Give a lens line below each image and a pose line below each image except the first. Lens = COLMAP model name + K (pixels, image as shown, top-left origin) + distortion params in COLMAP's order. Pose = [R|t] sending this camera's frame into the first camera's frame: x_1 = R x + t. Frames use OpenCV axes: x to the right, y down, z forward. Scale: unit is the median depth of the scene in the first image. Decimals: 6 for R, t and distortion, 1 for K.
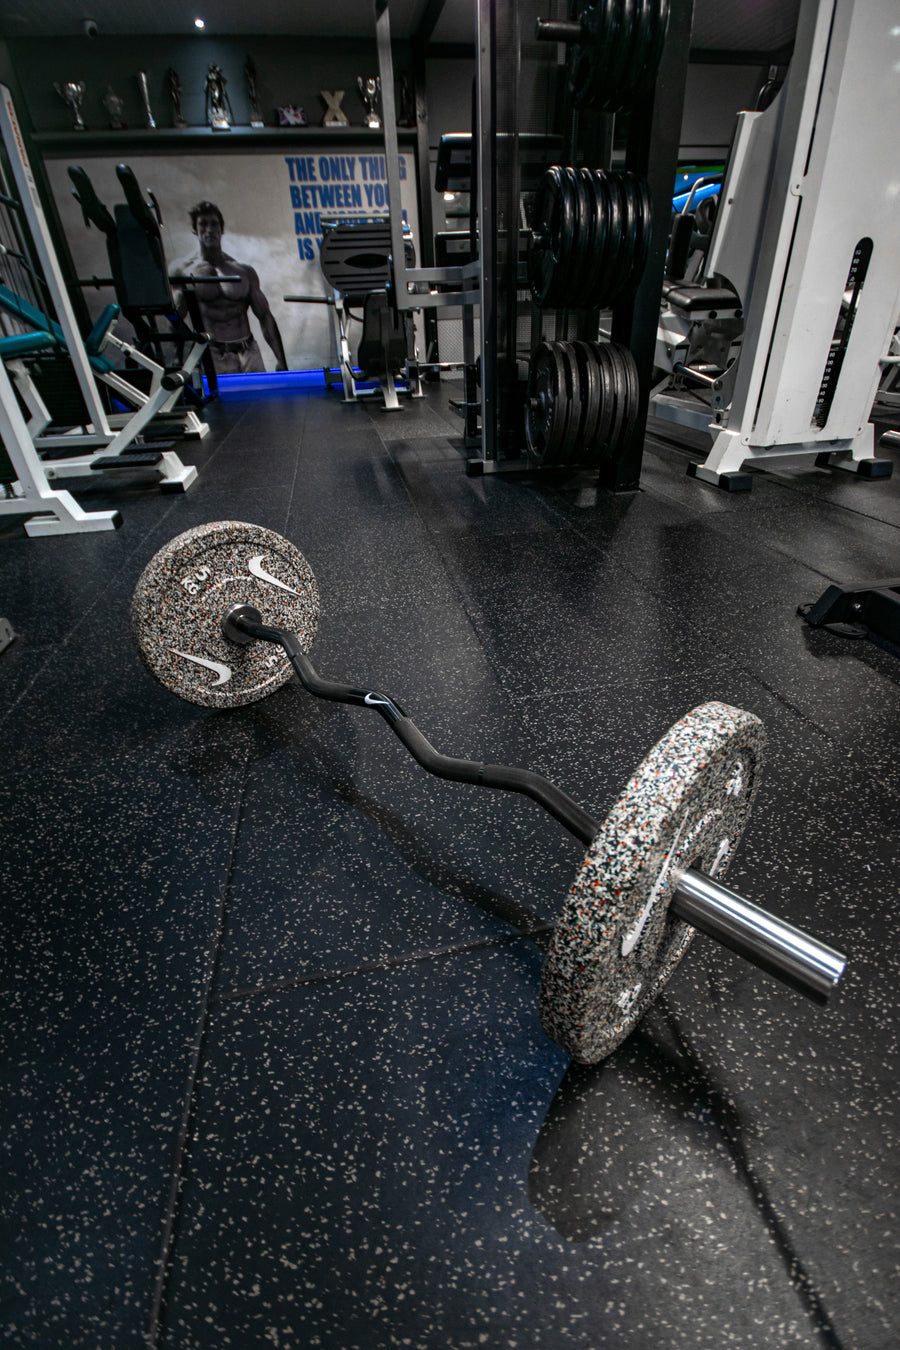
lens RADIAL K [[590.1, 0, 460.0], [0, 590.1, 678.9], [0, 0, 1]] dist [0.024378, -0.020459]
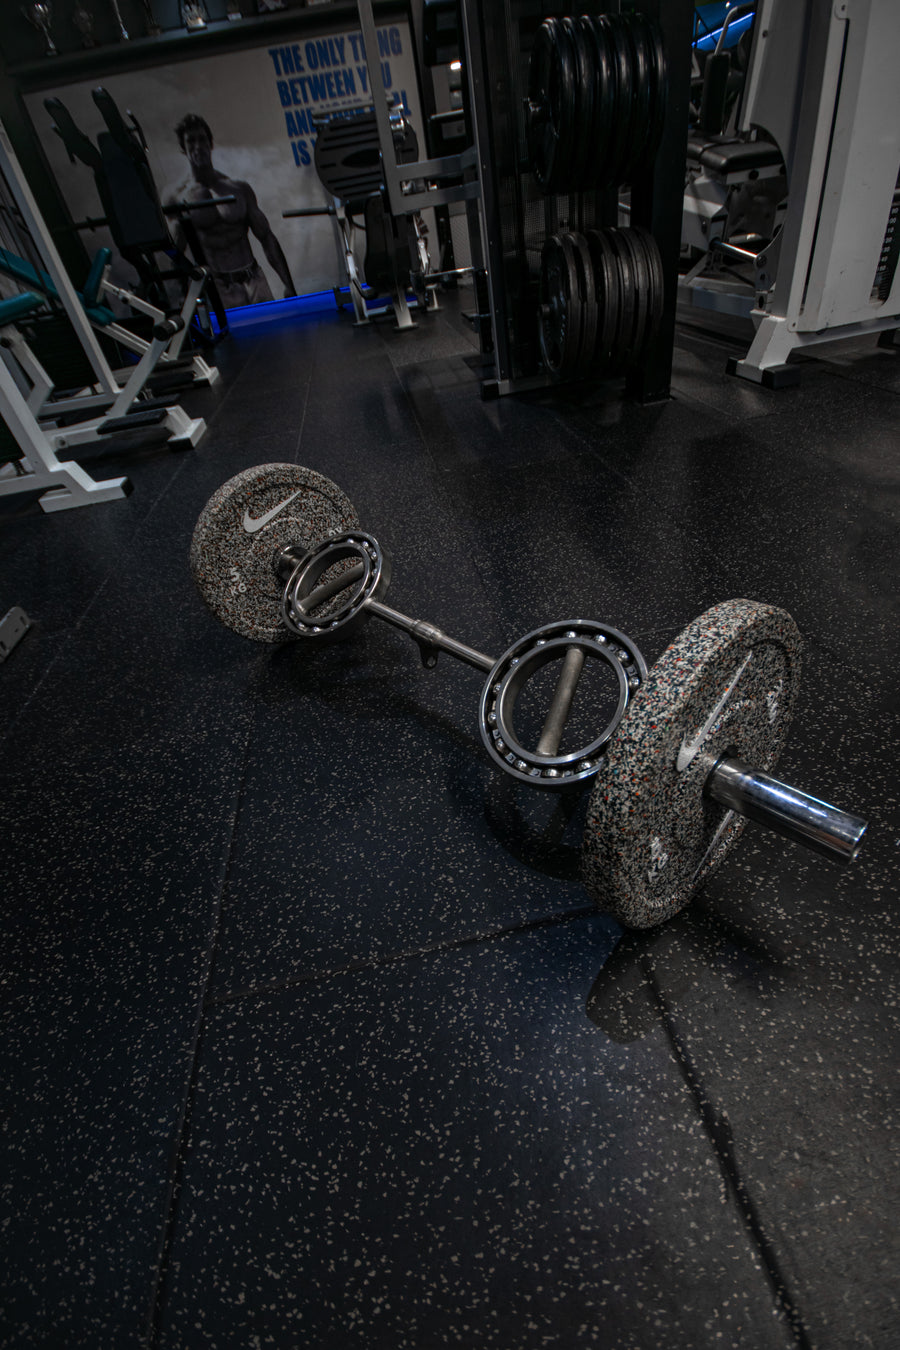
lens RADIAL K [[590.1, 0, 460.0], [0, 590.1, 678.9], [0, 0, 1]] dist [0.024378, -0.020459]
pose [[0.993935, -0.063328, -0.089899, 0.103992], [0.073920, 0.990034, 0.119865, -0.073746], [0.081413, -0.125783, 0.988712, 0.073360]]
